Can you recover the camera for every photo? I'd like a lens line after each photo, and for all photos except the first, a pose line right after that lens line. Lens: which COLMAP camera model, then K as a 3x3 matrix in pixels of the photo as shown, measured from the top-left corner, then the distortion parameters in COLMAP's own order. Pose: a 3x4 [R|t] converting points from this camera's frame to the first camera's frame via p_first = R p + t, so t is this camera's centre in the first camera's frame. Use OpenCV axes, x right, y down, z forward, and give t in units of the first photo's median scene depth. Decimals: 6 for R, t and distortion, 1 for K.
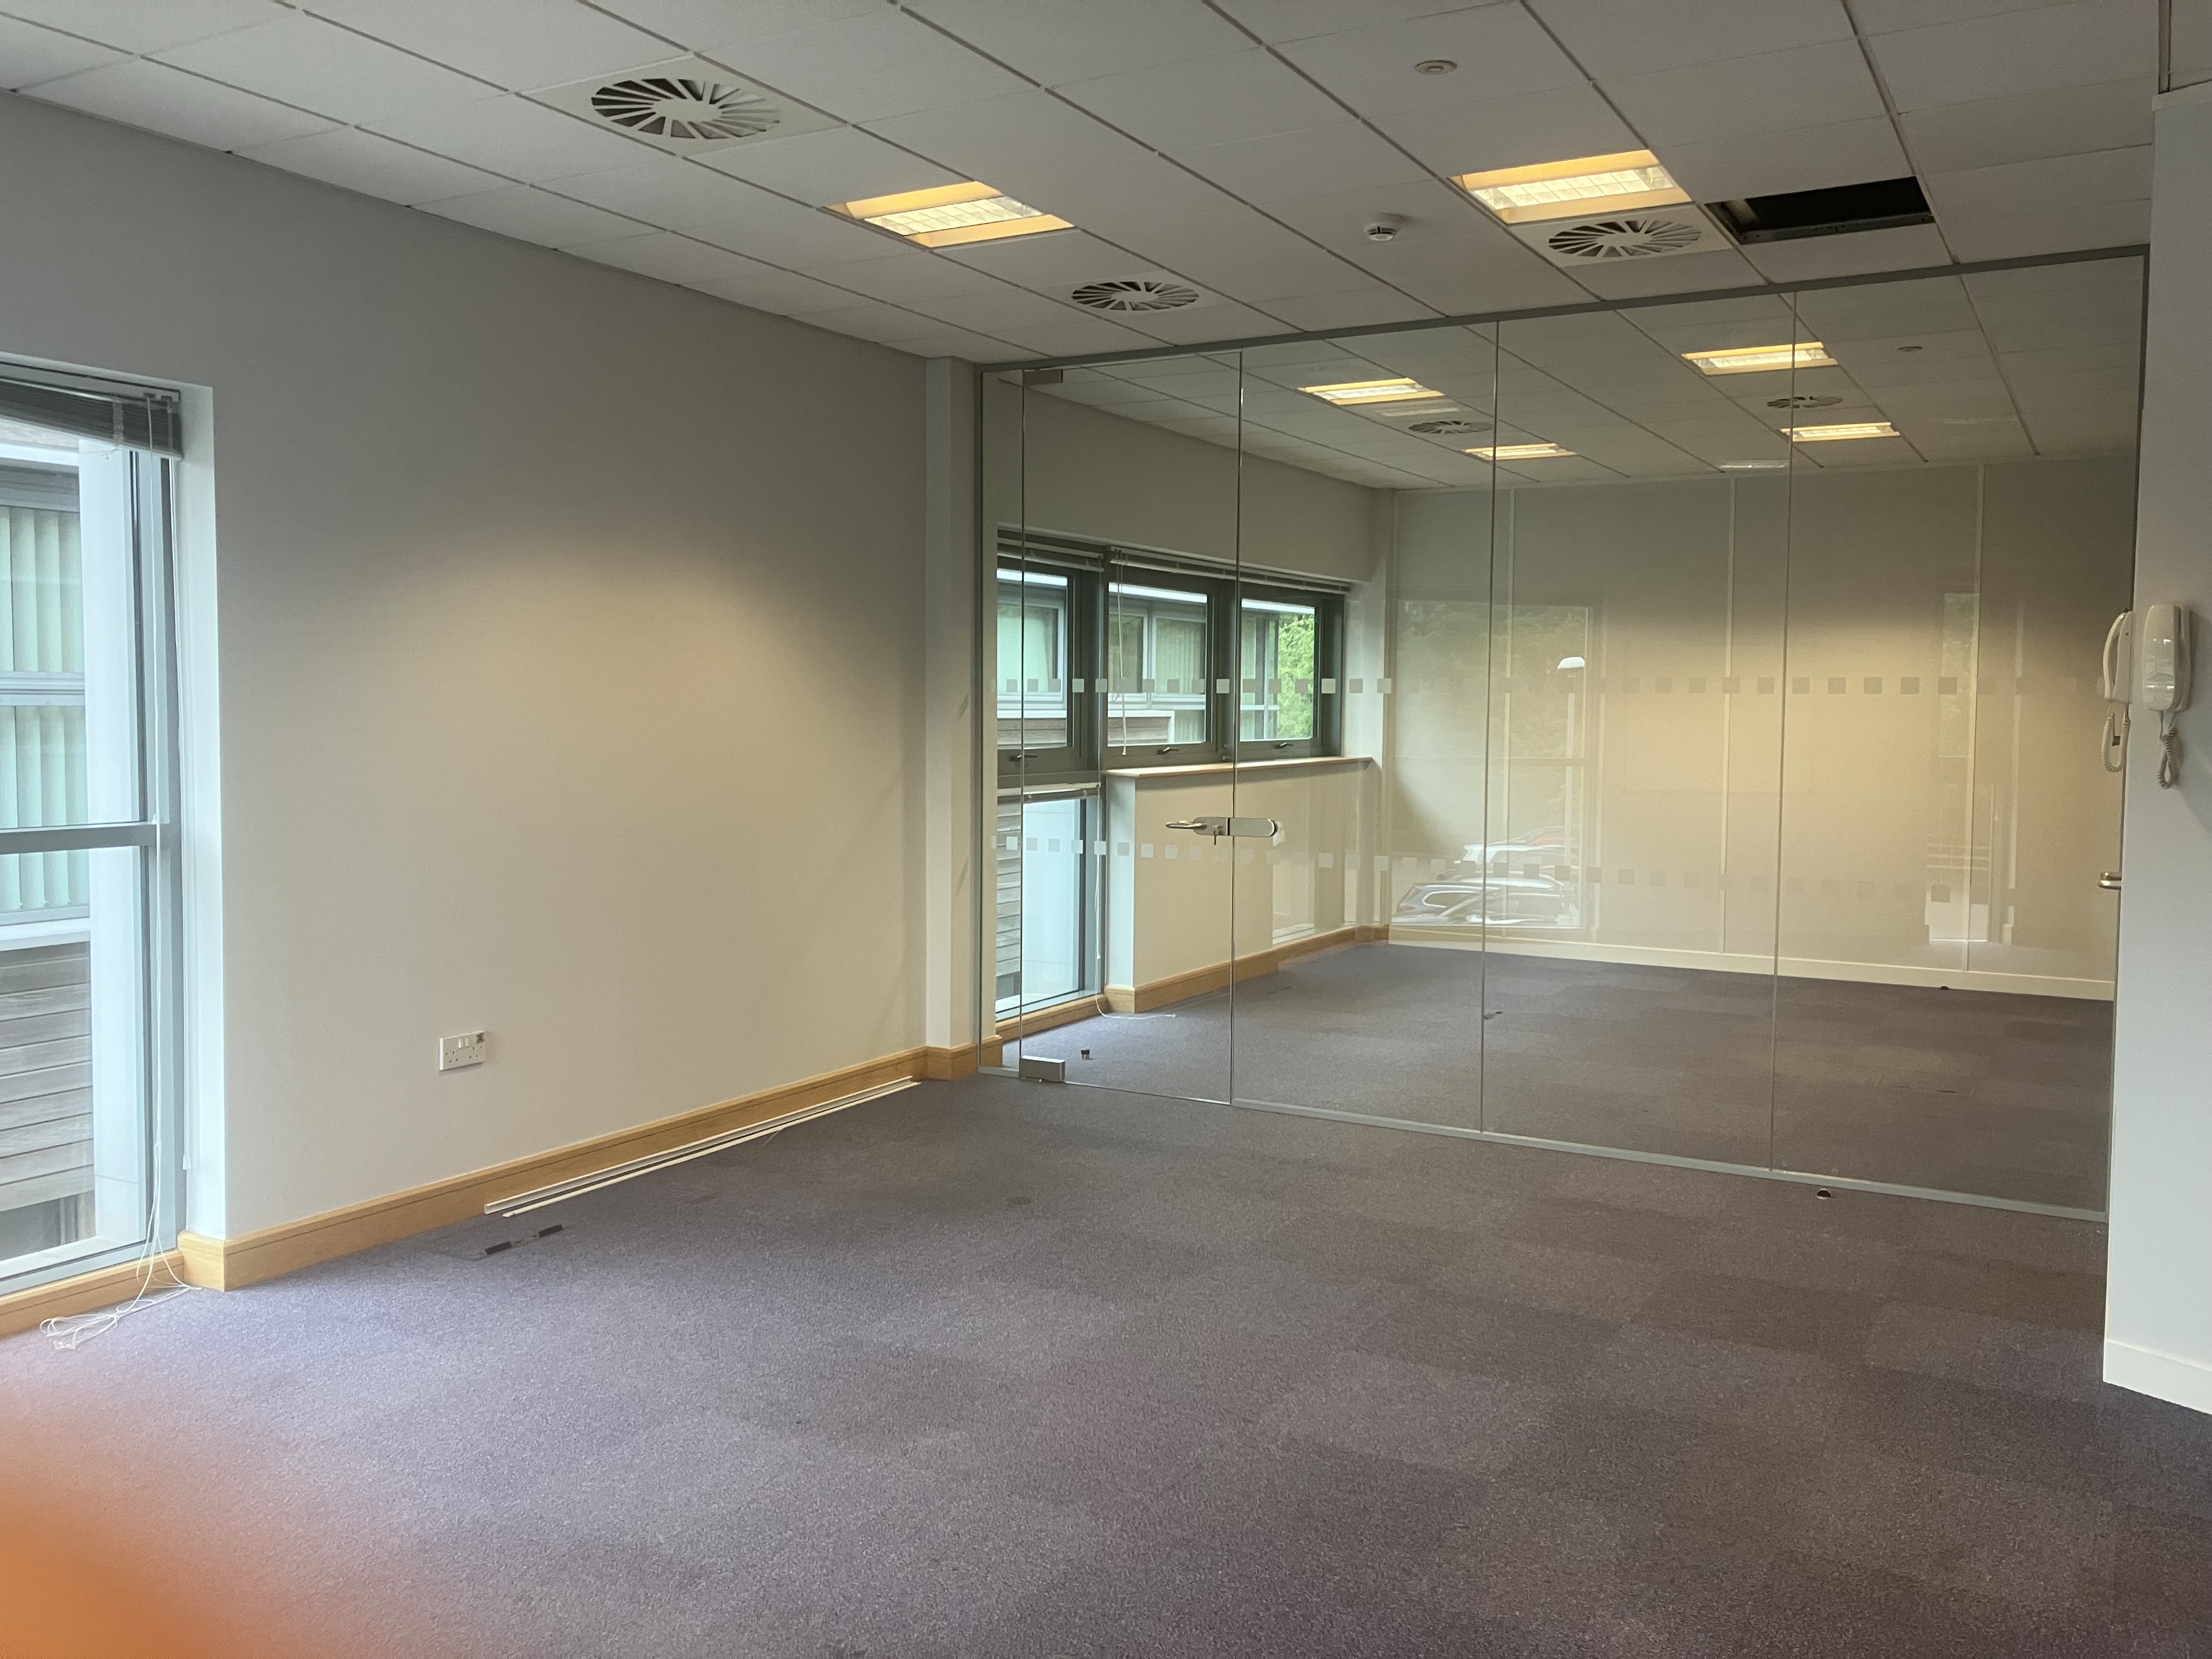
lens RADIAL K [[1848.2, 0, 1111.0], [0, 1848.2, 826.5], [0, 0, 1]] dist [0.059575, -0.059441]
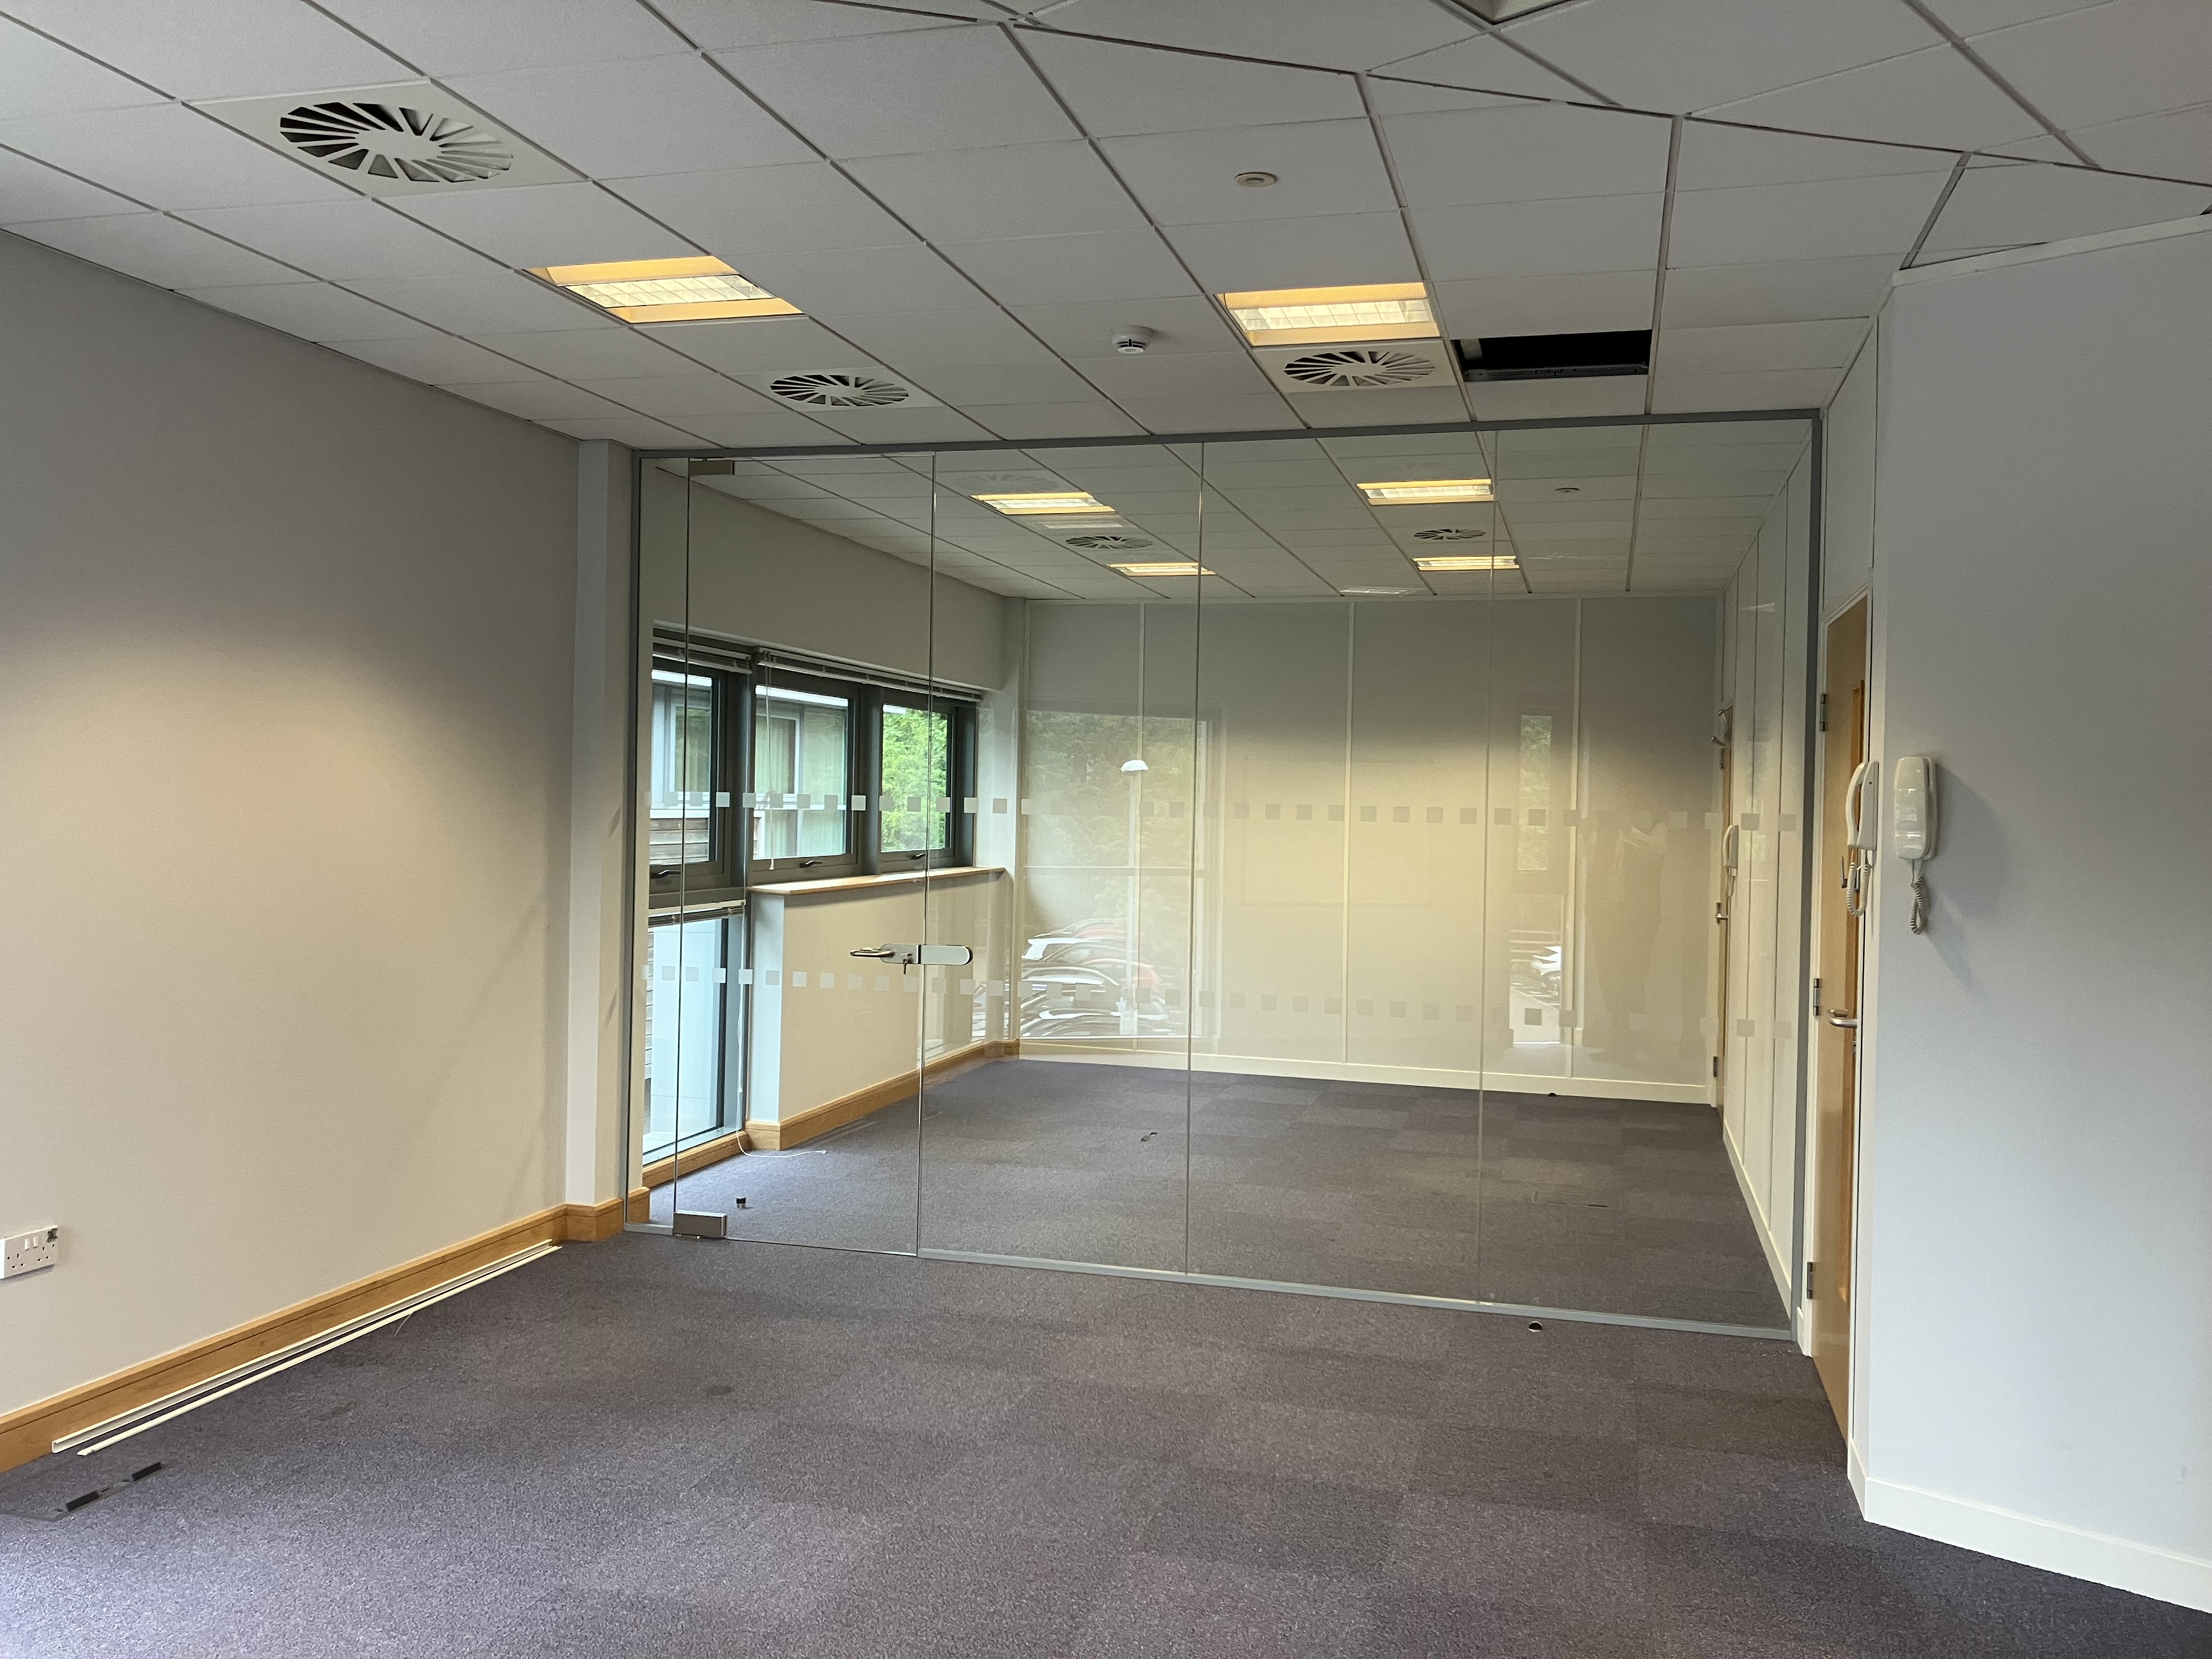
lens RADIAL K [[1848.2, 0, 1094.4], [0, 1848.2, 828.5], [0, 0, 1]] dist [0.059575, -0.059441]
pose [[0.970270, 0.008642, 0.241872, -0.093729], [0.003046, 0.998847, -0.047910, -0.022860], [-0.242007, 0.047223, 0.969125, 0.083653]]
